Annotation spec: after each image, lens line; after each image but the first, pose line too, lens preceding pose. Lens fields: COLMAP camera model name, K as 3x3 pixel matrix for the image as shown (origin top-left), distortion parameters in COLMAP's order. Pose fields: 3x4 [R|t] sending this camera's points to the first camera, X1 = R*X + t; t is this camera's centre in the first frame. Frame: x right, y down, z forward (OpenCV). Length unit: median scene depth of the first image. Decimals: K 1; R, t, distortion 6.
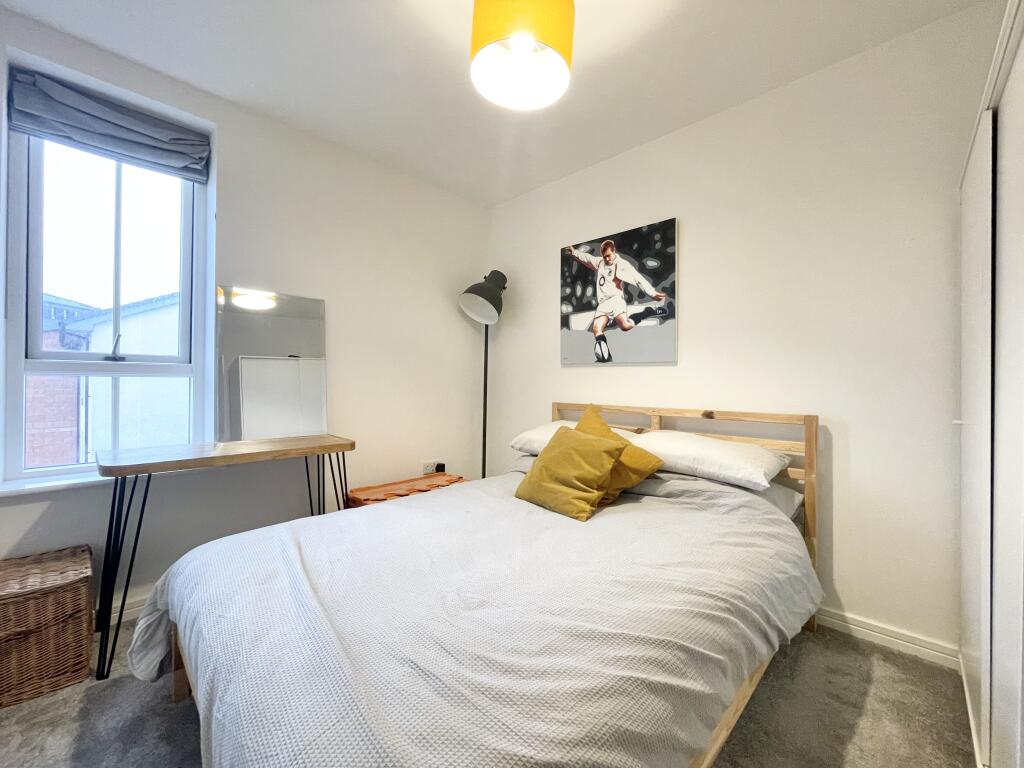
lens RADIAL K [[417.3, 0, 512.0], [0, 417.3, 384.0], [0, 0, 1]] dist [-0.002652, -0.000107]
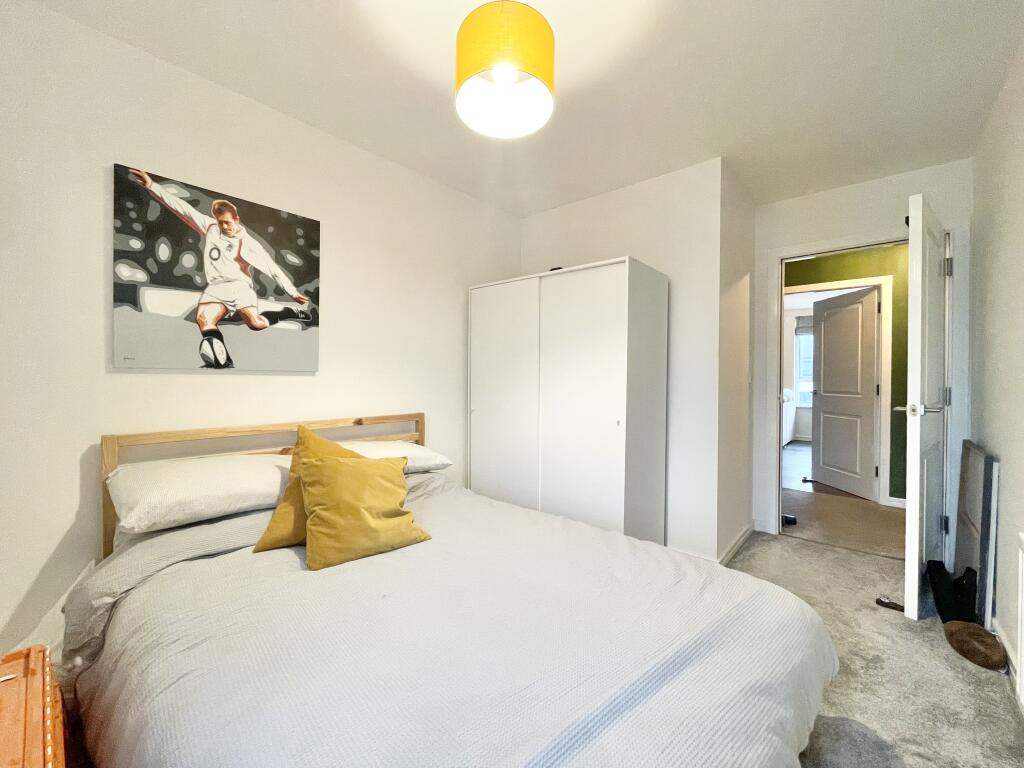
lens RADIAL K [[417.3, 0, 512.0], [0, 417.3, 384.0], [0, 0, 1]] dist [-0.002652, -0.000107]
pose [[-0.048943, -0.028014, 0.998409, -0.530187], [-0.005960, 0.999597, 0.027755, -0.048683], [-0.998784, -0.004592, -0.049090, 0.538202]]
